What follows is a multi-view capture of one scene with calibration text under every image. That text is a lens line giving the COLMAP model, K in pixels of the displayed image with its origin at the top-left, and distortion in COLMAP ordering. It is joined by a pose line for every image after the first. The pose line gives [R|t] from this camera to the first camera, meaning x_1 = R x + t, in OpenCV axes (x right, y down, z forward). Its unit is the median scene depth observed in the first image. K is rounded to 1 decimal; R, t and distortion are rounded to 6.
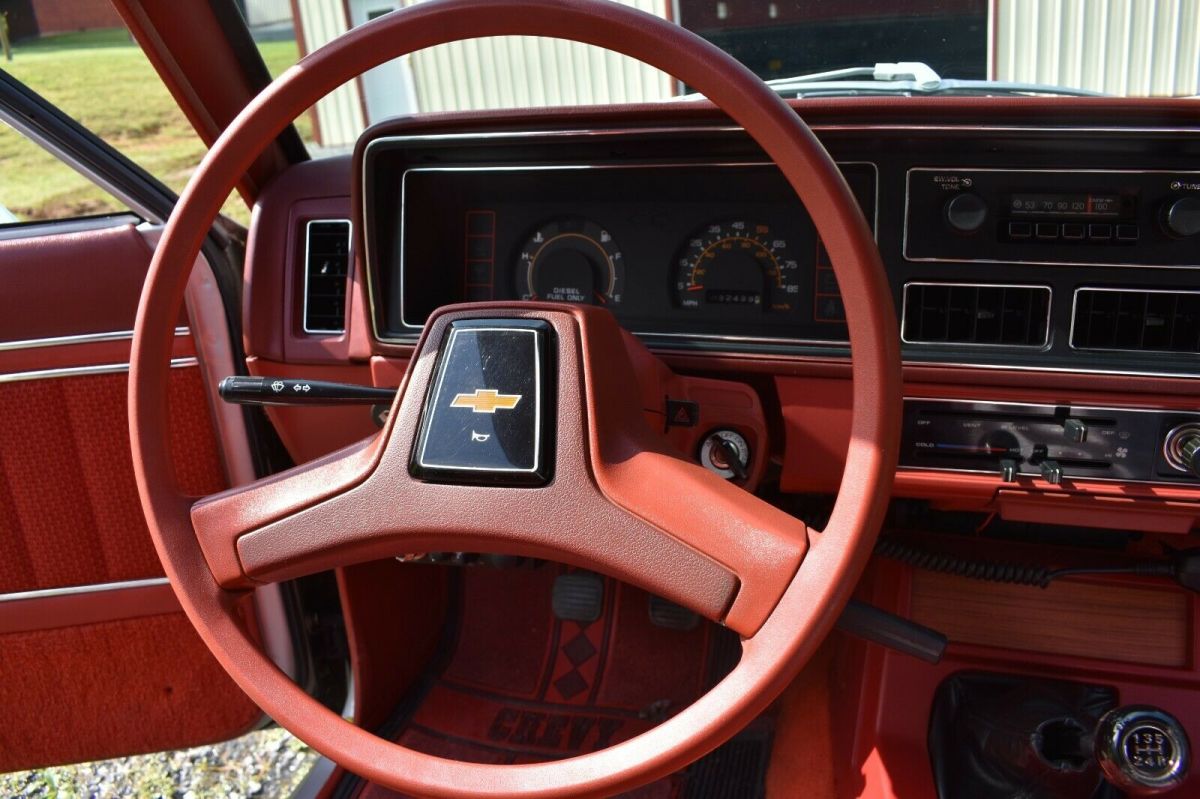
lens RADIAL K [[950.9, 0, 600.0], [0, 950.9, 399.5], [0, 0, 1]] dist [-0.096782, 0.000089]
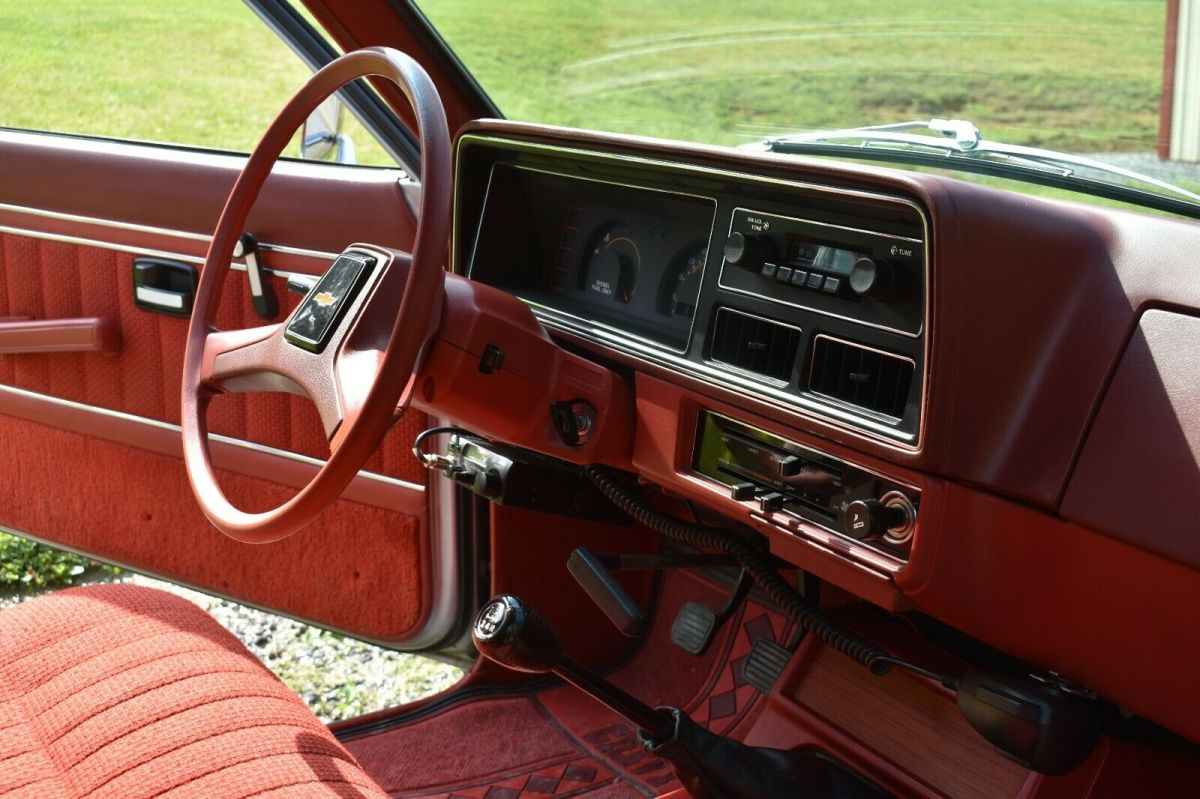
lens RADIAL K [[1570.5, 0, 600.0], [0, 1570.5, 399.5], [0, 0, 1]] dist [-0.098610, -0.034997]
pose [[0.722054, 0.219196, -0.656195, 1.013753], [-0.285603, 0.958330, 0.005854, 0.007594], [0.630134, 0.183184, 0.754569, -0.333571]]
